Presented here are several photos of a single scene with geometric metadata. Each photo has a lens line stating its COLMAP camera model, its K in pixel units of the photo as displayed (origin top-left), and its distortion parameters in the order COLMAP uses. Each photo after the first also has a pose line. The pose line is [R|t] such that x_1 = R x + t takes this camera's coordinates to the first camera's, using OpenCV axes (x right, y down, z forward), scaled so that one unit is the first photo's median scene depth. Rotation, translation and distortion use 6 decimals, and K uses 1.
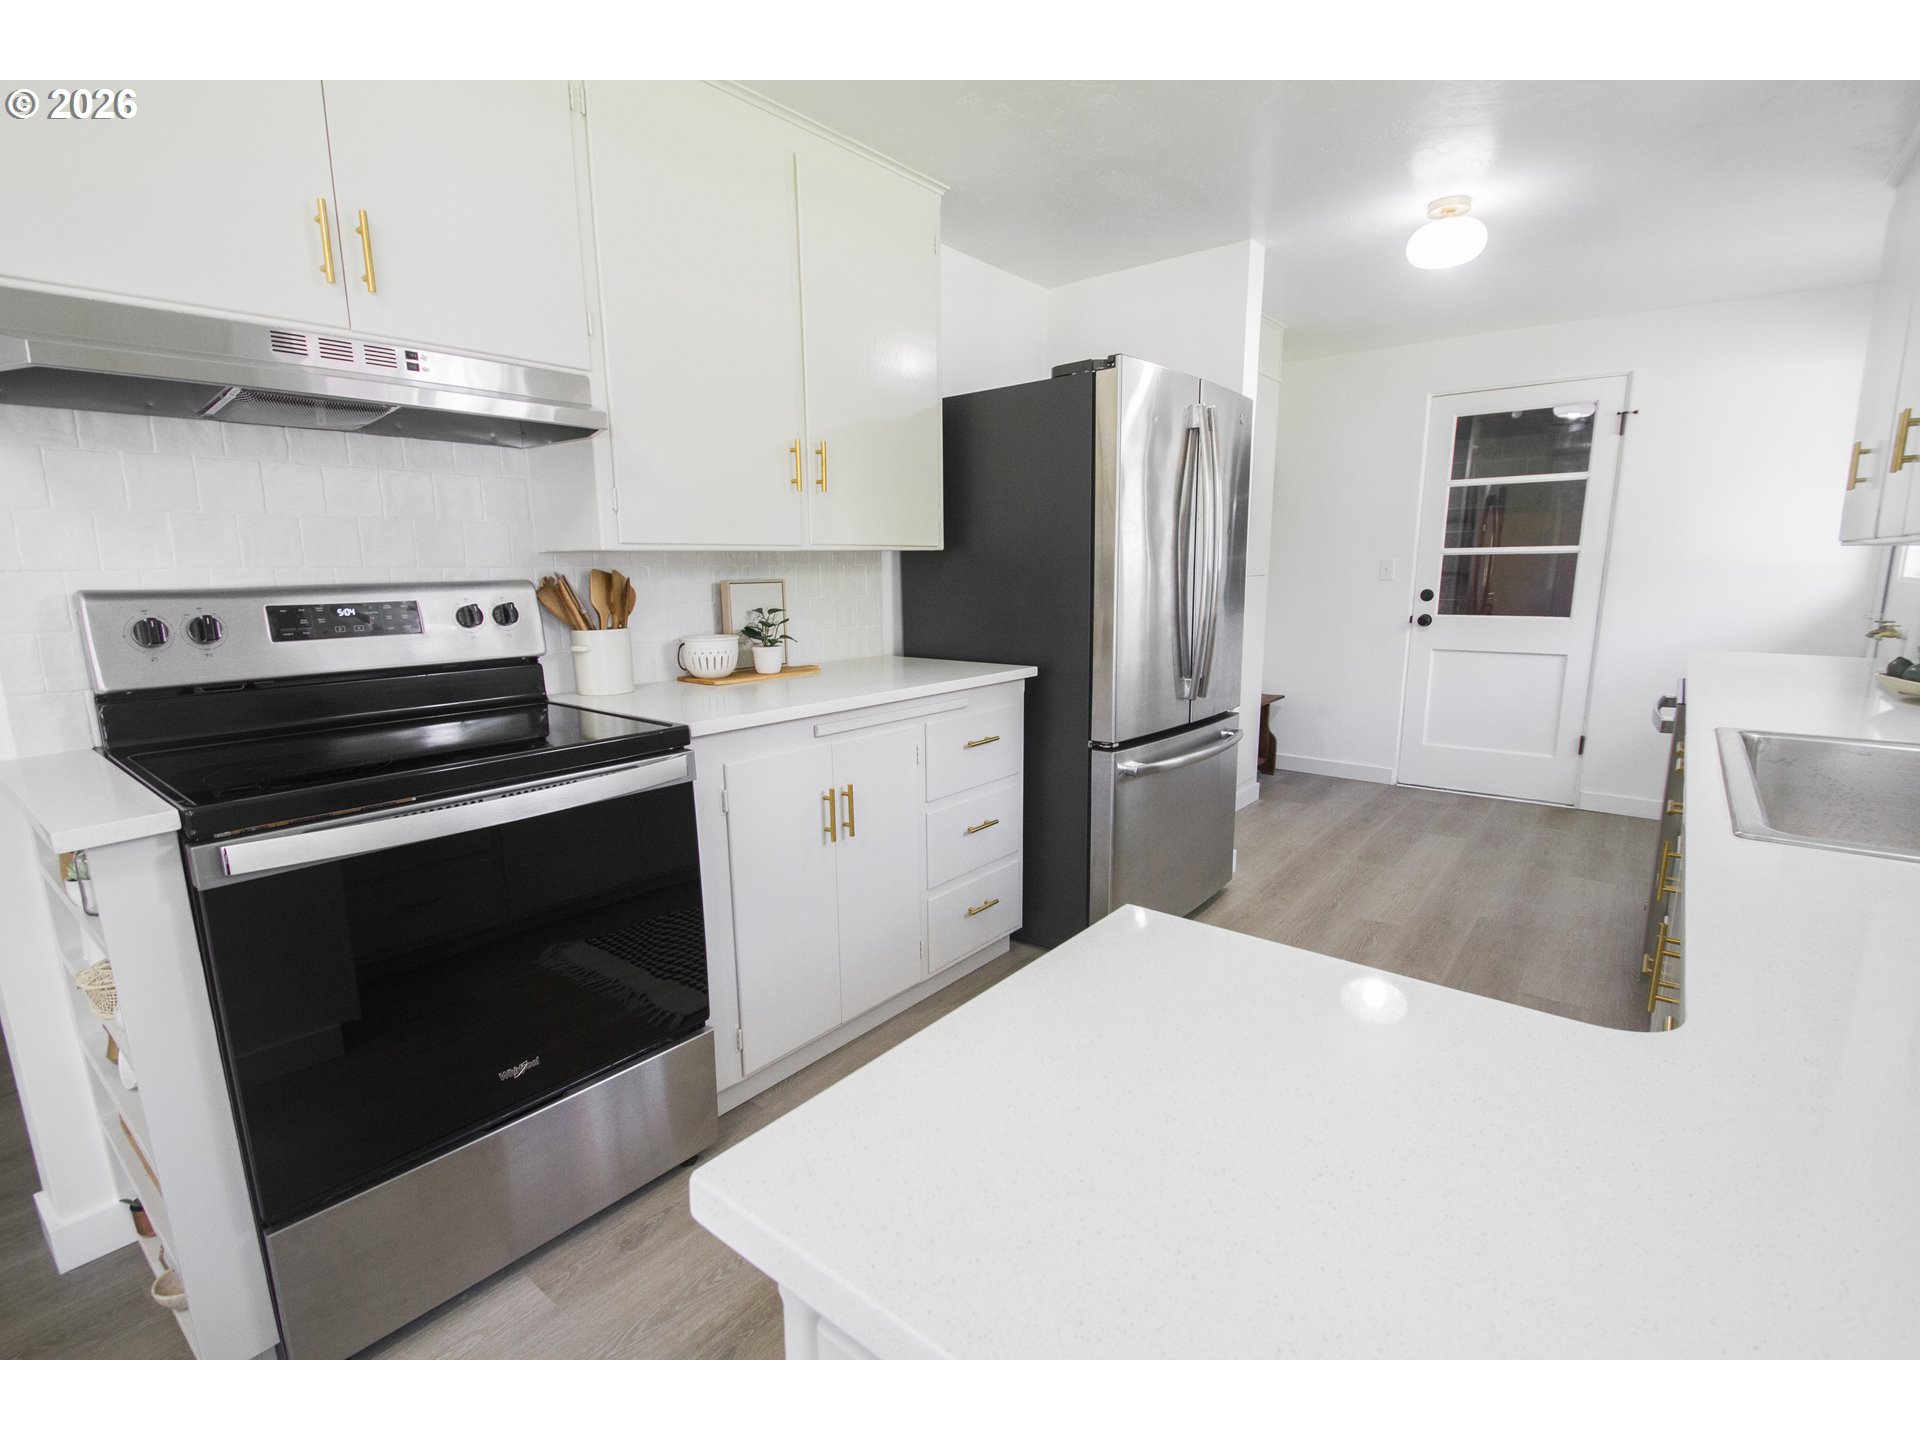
lens RADIAL K [[881.7, 0, 971.3], [0, 881.7, 732.9], [0, 0, 1]] dist [0.007438, -0.012626]
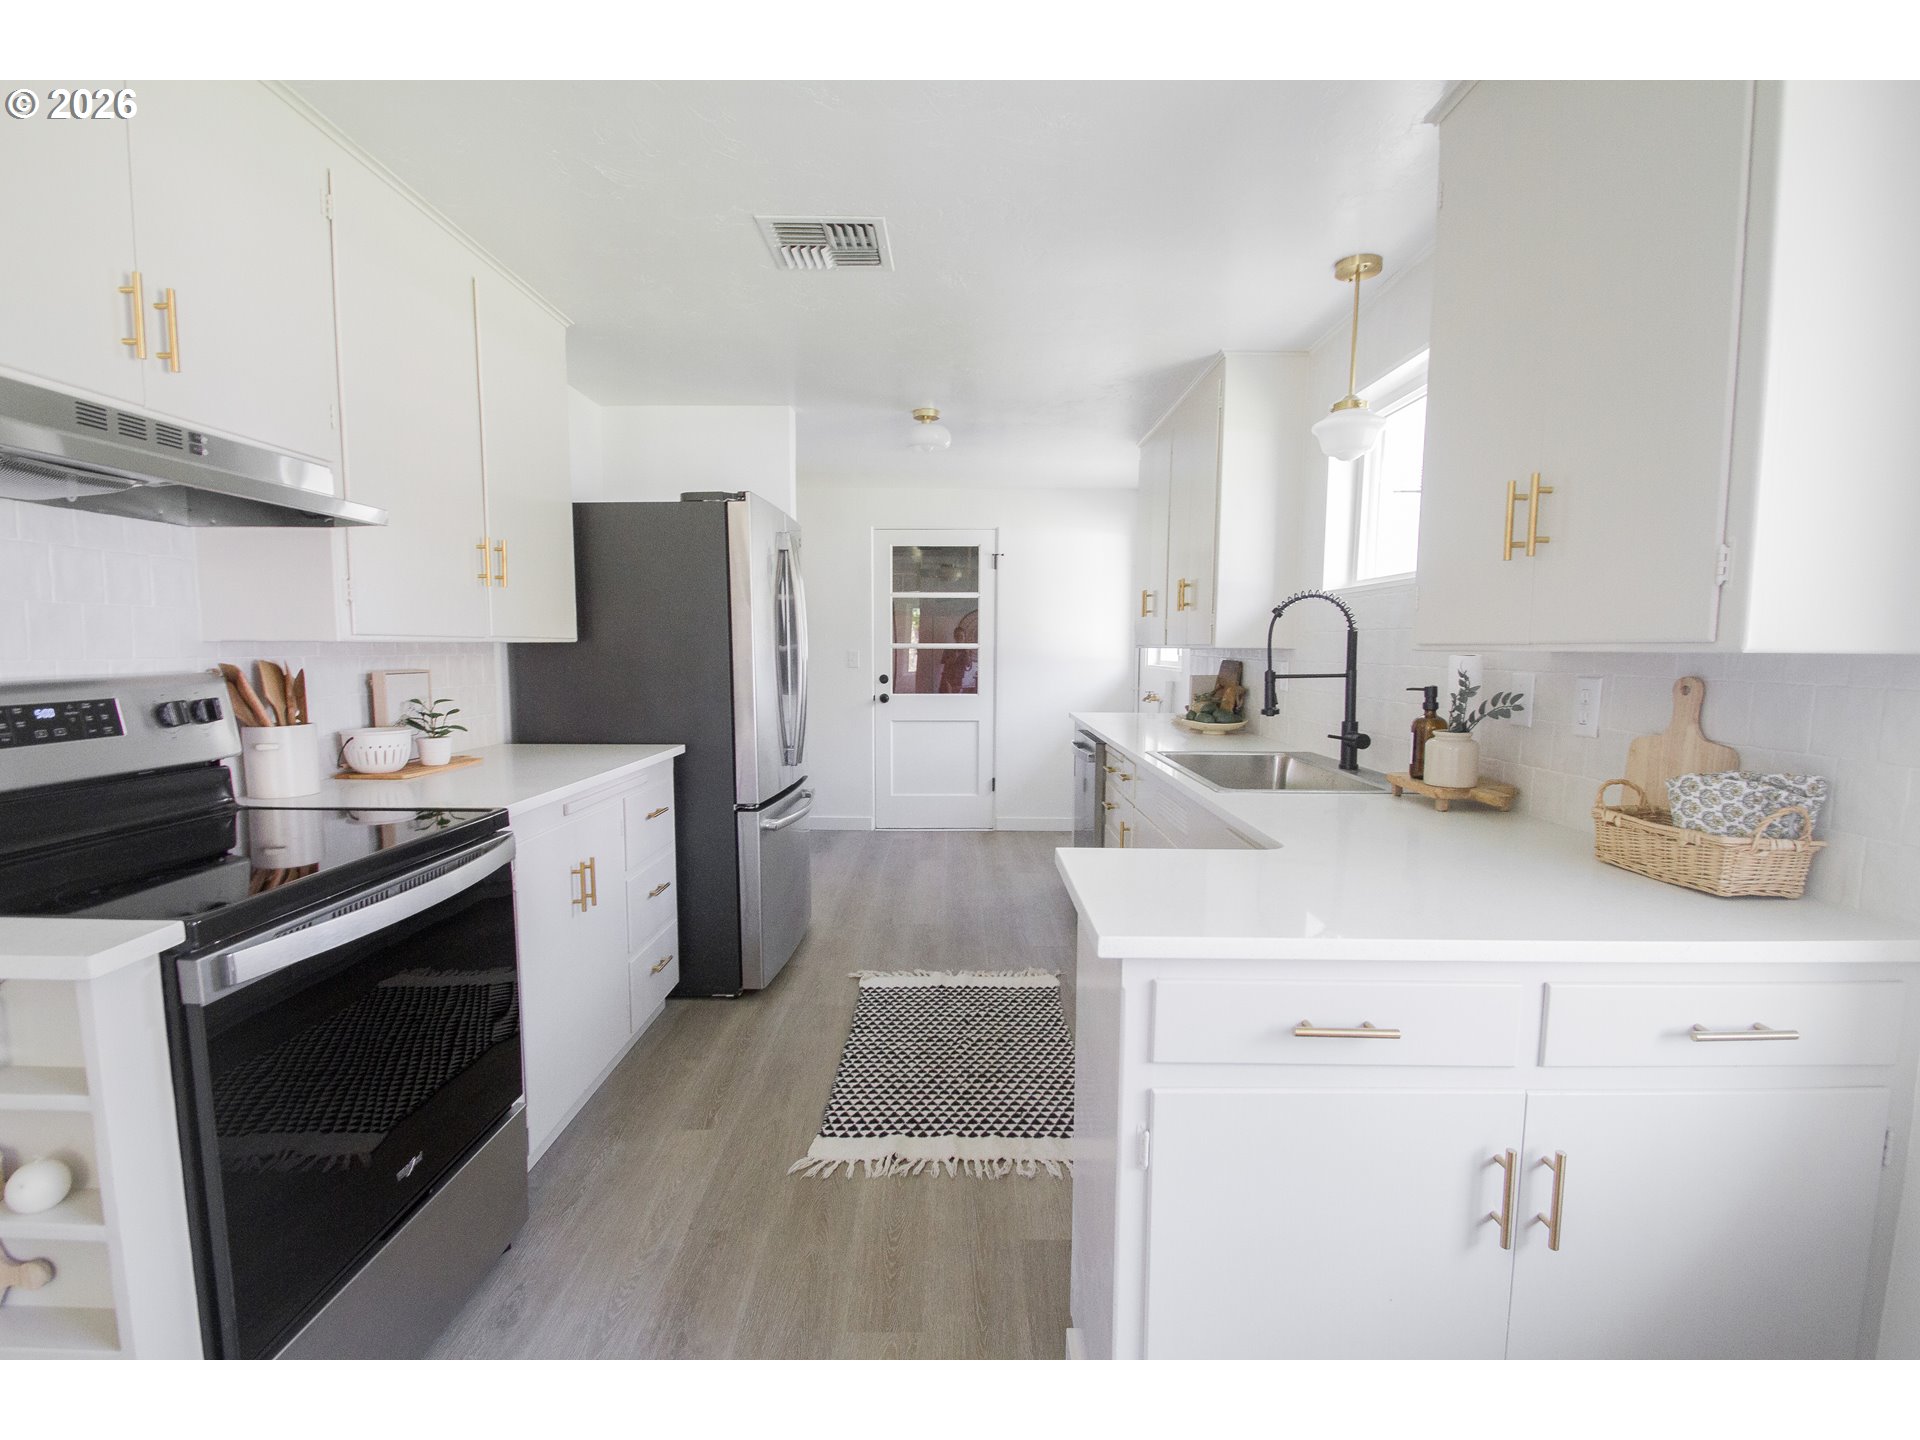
lens RADIAL K [[881.7, 0, 959.5], [0, 881.7, 725.1], [0, 0, 1]] dist [0.007438, -0.012626]
pose [[0.783660, -0.040821, 0.619847, -0.351865], [0.103875, 0.992400, -0.065972, 0.012092], [-0.612443, 0.116086, 0.781945, -0.113467]]
